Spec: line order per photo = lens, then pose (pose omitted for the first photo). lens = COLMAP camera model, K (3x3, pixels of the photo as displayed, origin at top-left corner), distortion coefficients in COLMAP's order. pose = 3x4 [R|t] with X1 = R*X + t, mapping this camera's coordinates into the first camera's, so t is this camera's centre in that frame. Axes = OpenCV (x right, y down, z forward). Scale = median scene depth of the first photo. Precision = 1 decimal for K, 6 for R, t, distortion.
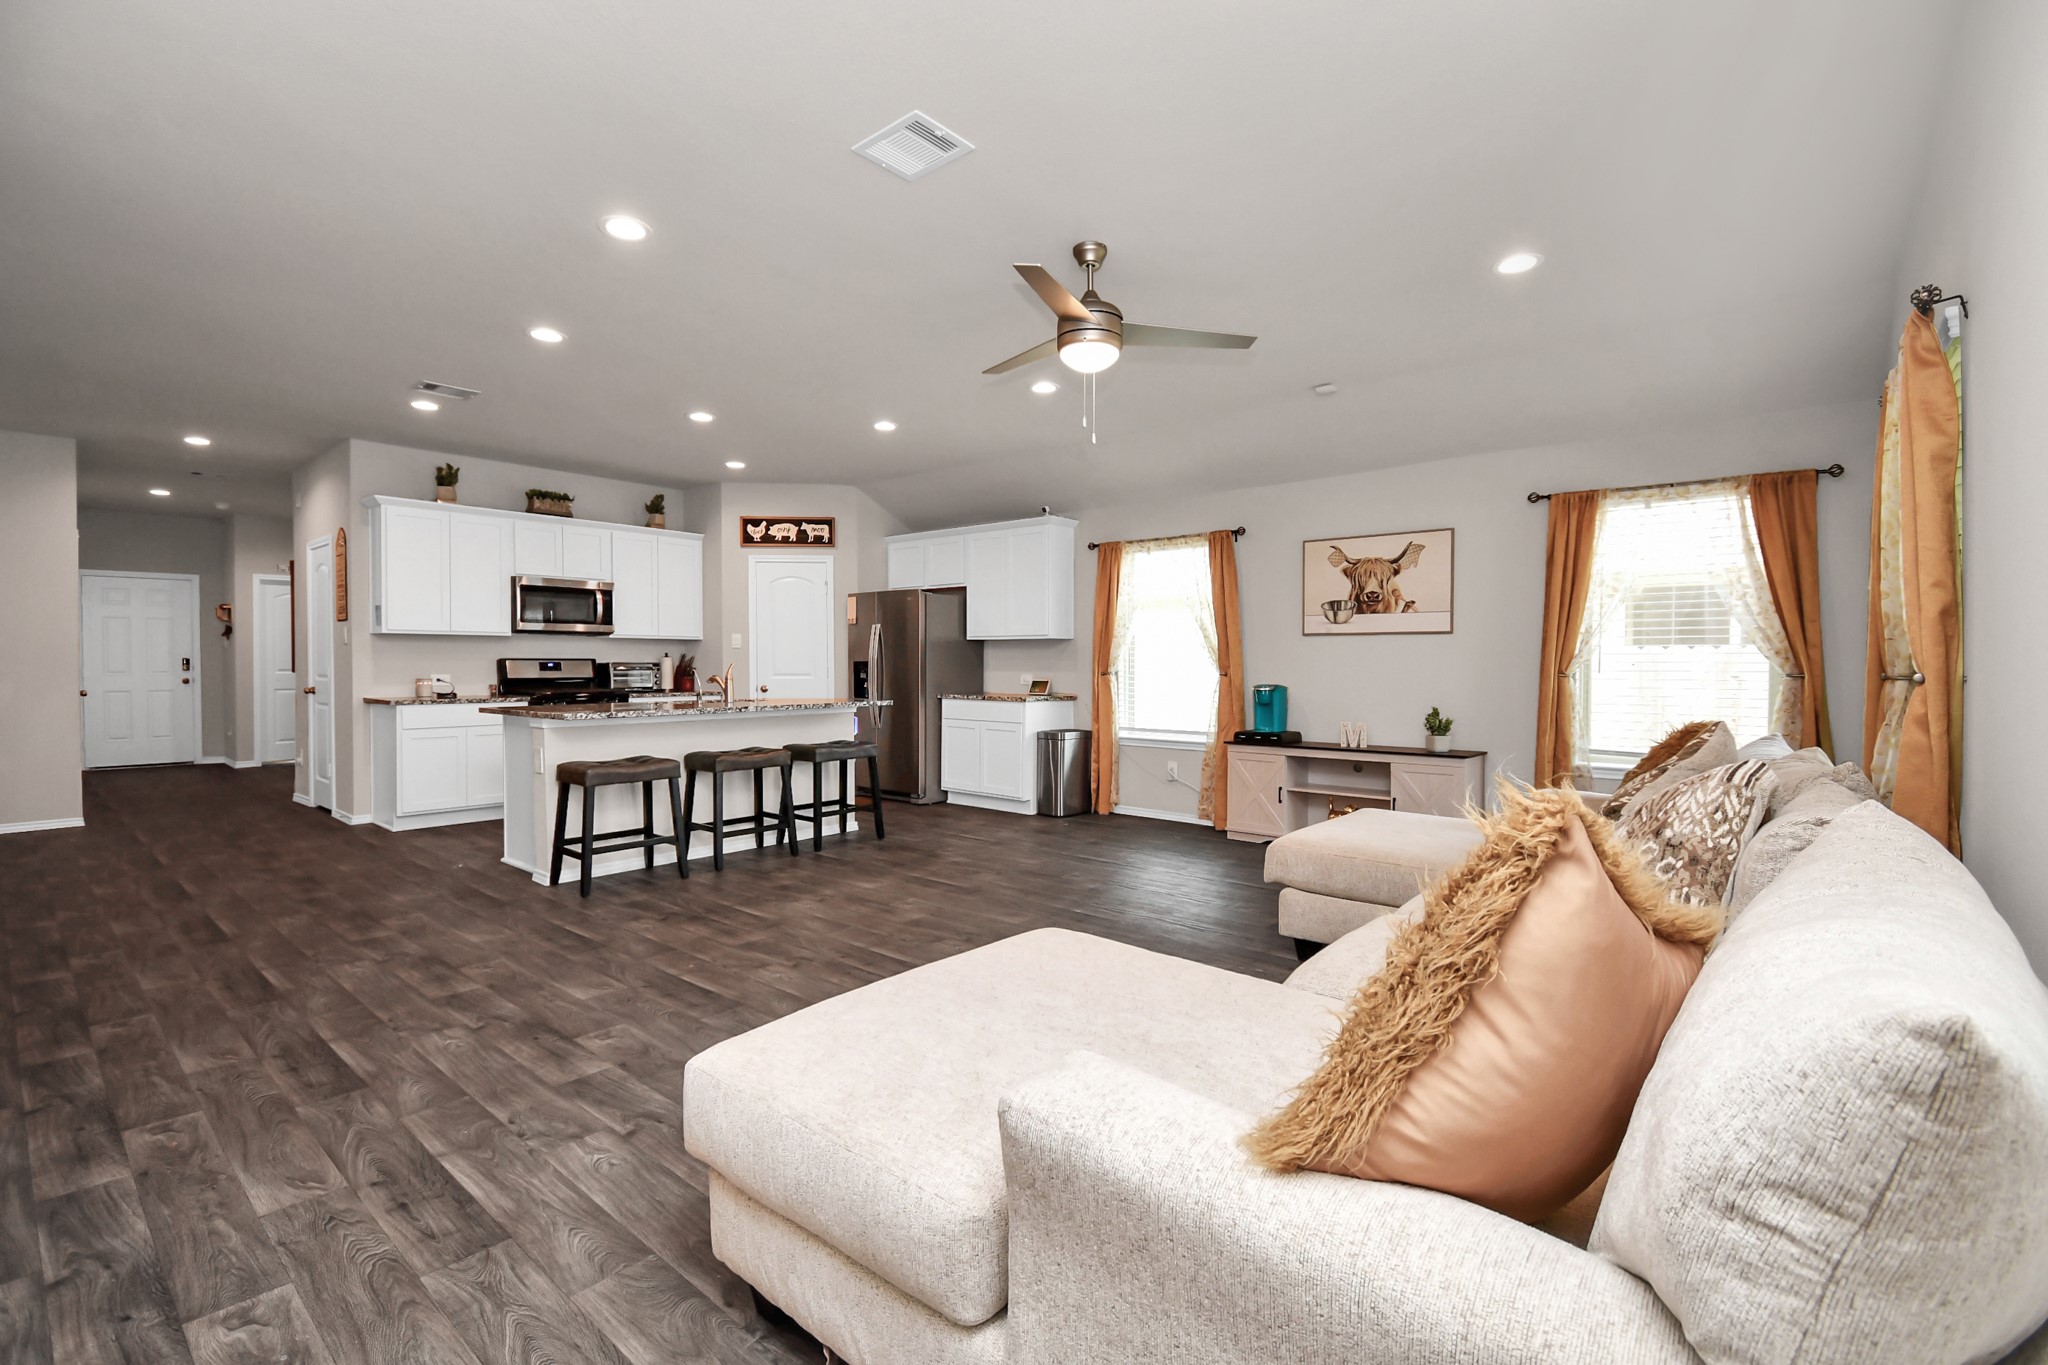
lens RADIAL K [[891.2, 0, 1020.0], [0, 891.2, 686.2], [0, 0, 1]] dist [0.003722, -0.014136]
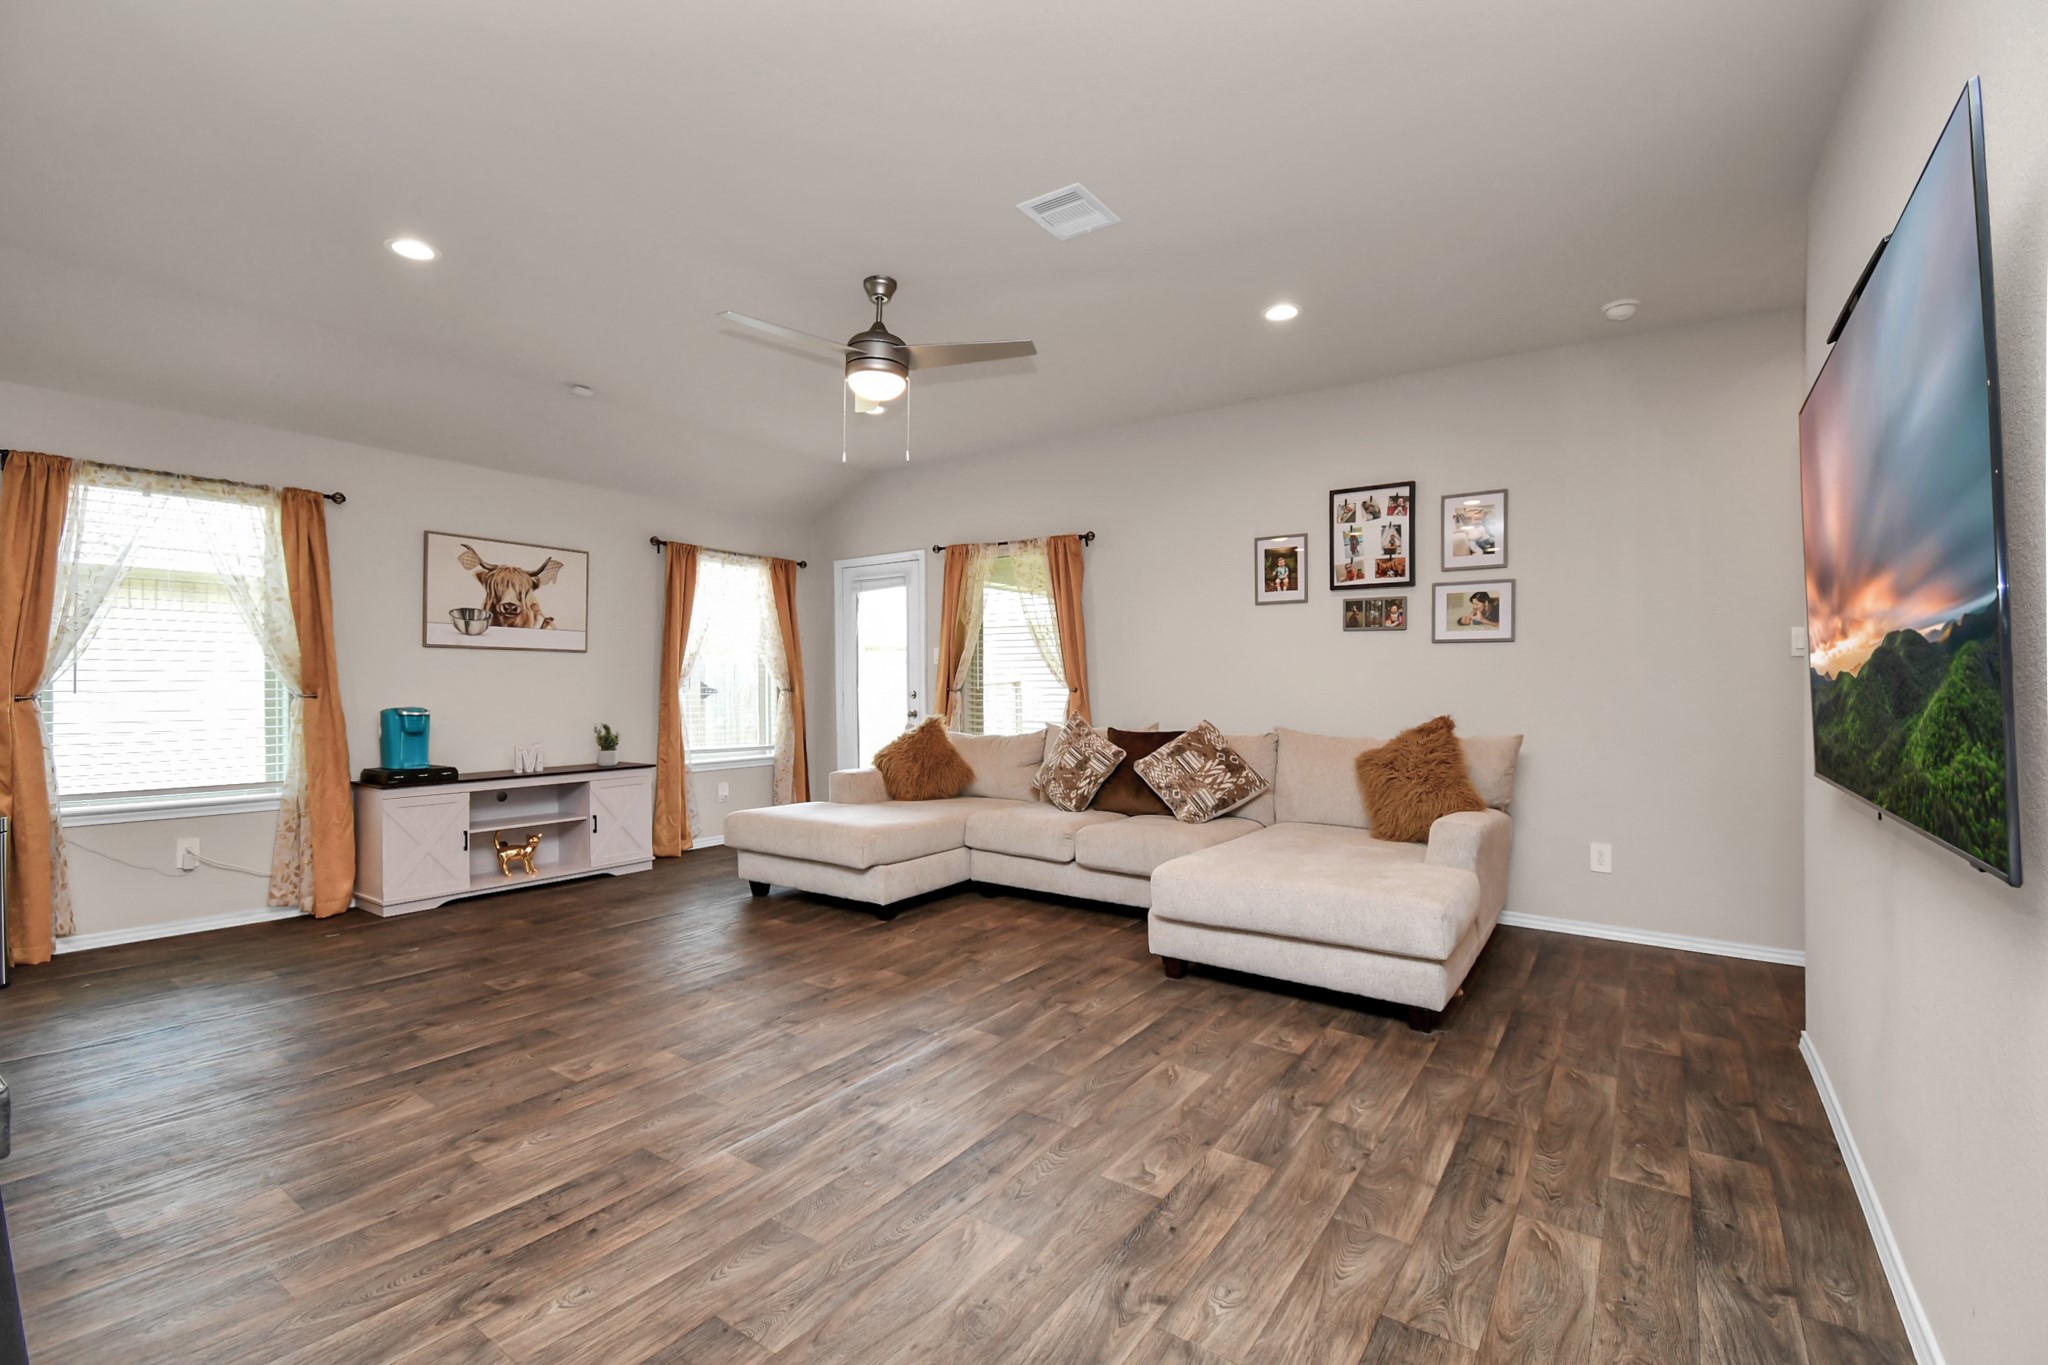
lens RADIAL K [[916.3, 0, 1016.4], [0, 916.3, 685.4], [0, 0, 1]] dist [0.001861, -0.017410]
pose [[-0.090239, -0.003442, 0.995914, -0.534352], [0.021752, 0.999749, 0.005426, -0.013211], [-0.995683, 0.022153, -0.090141, 0.508124]]
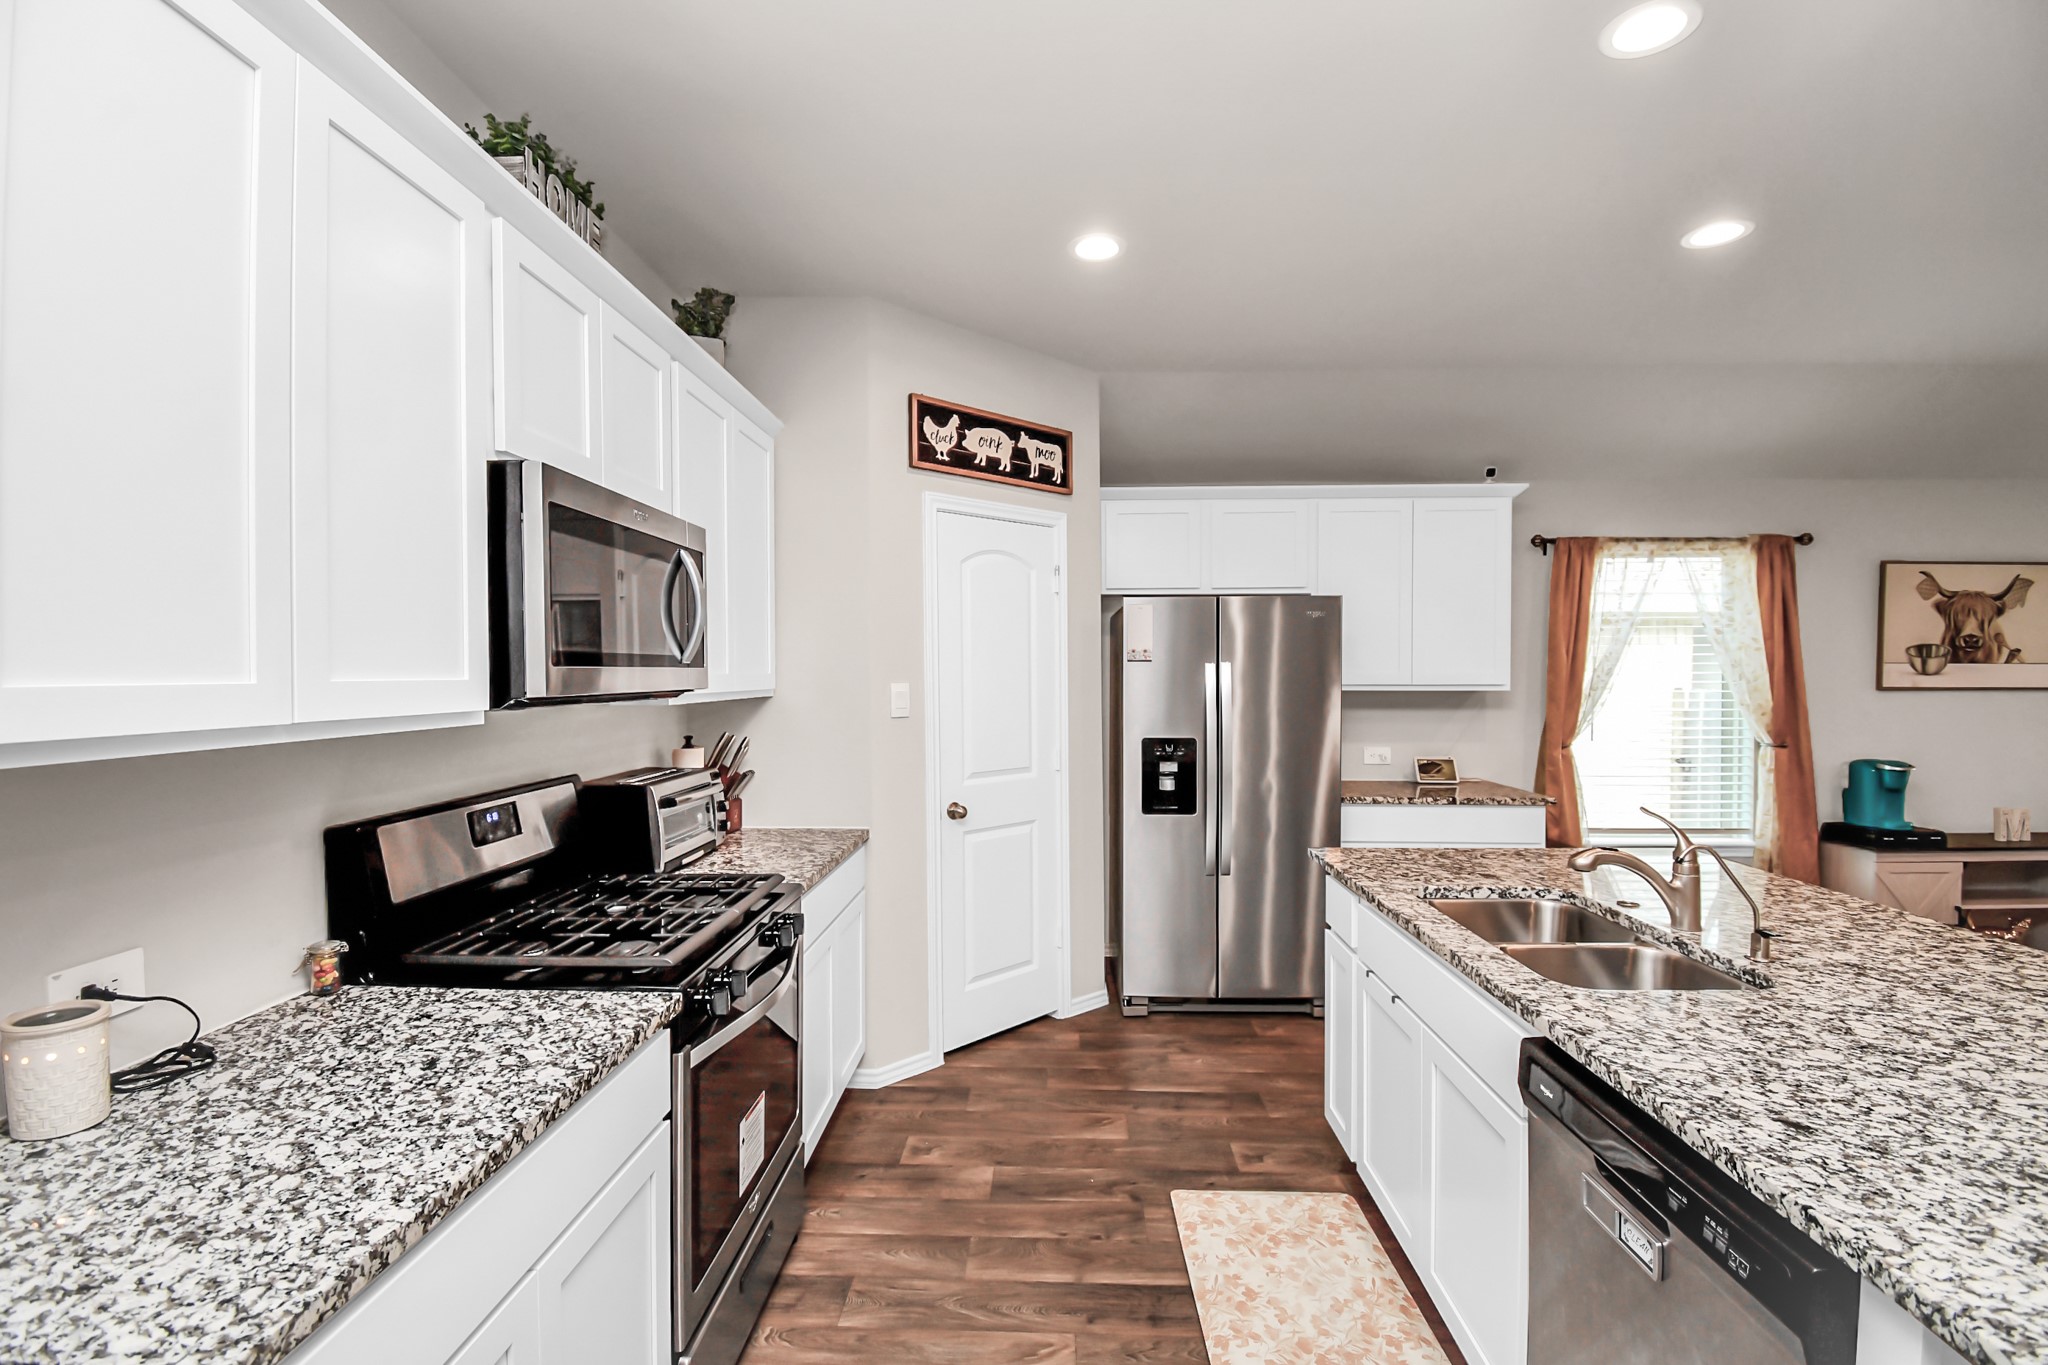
lens RADIAL K [[916.3, 0, 1016.4], [0, 916.3, 685.4], [0, 0, 1]] dist [0.001861, -0.017410]
pose [[0.790866, -0.013836, 0.611833, -0.664989], [0.020385, 0.999785, -0.003741, -0.068216], [-0.611650, 0.015431, 0.790978, 0.800016]]
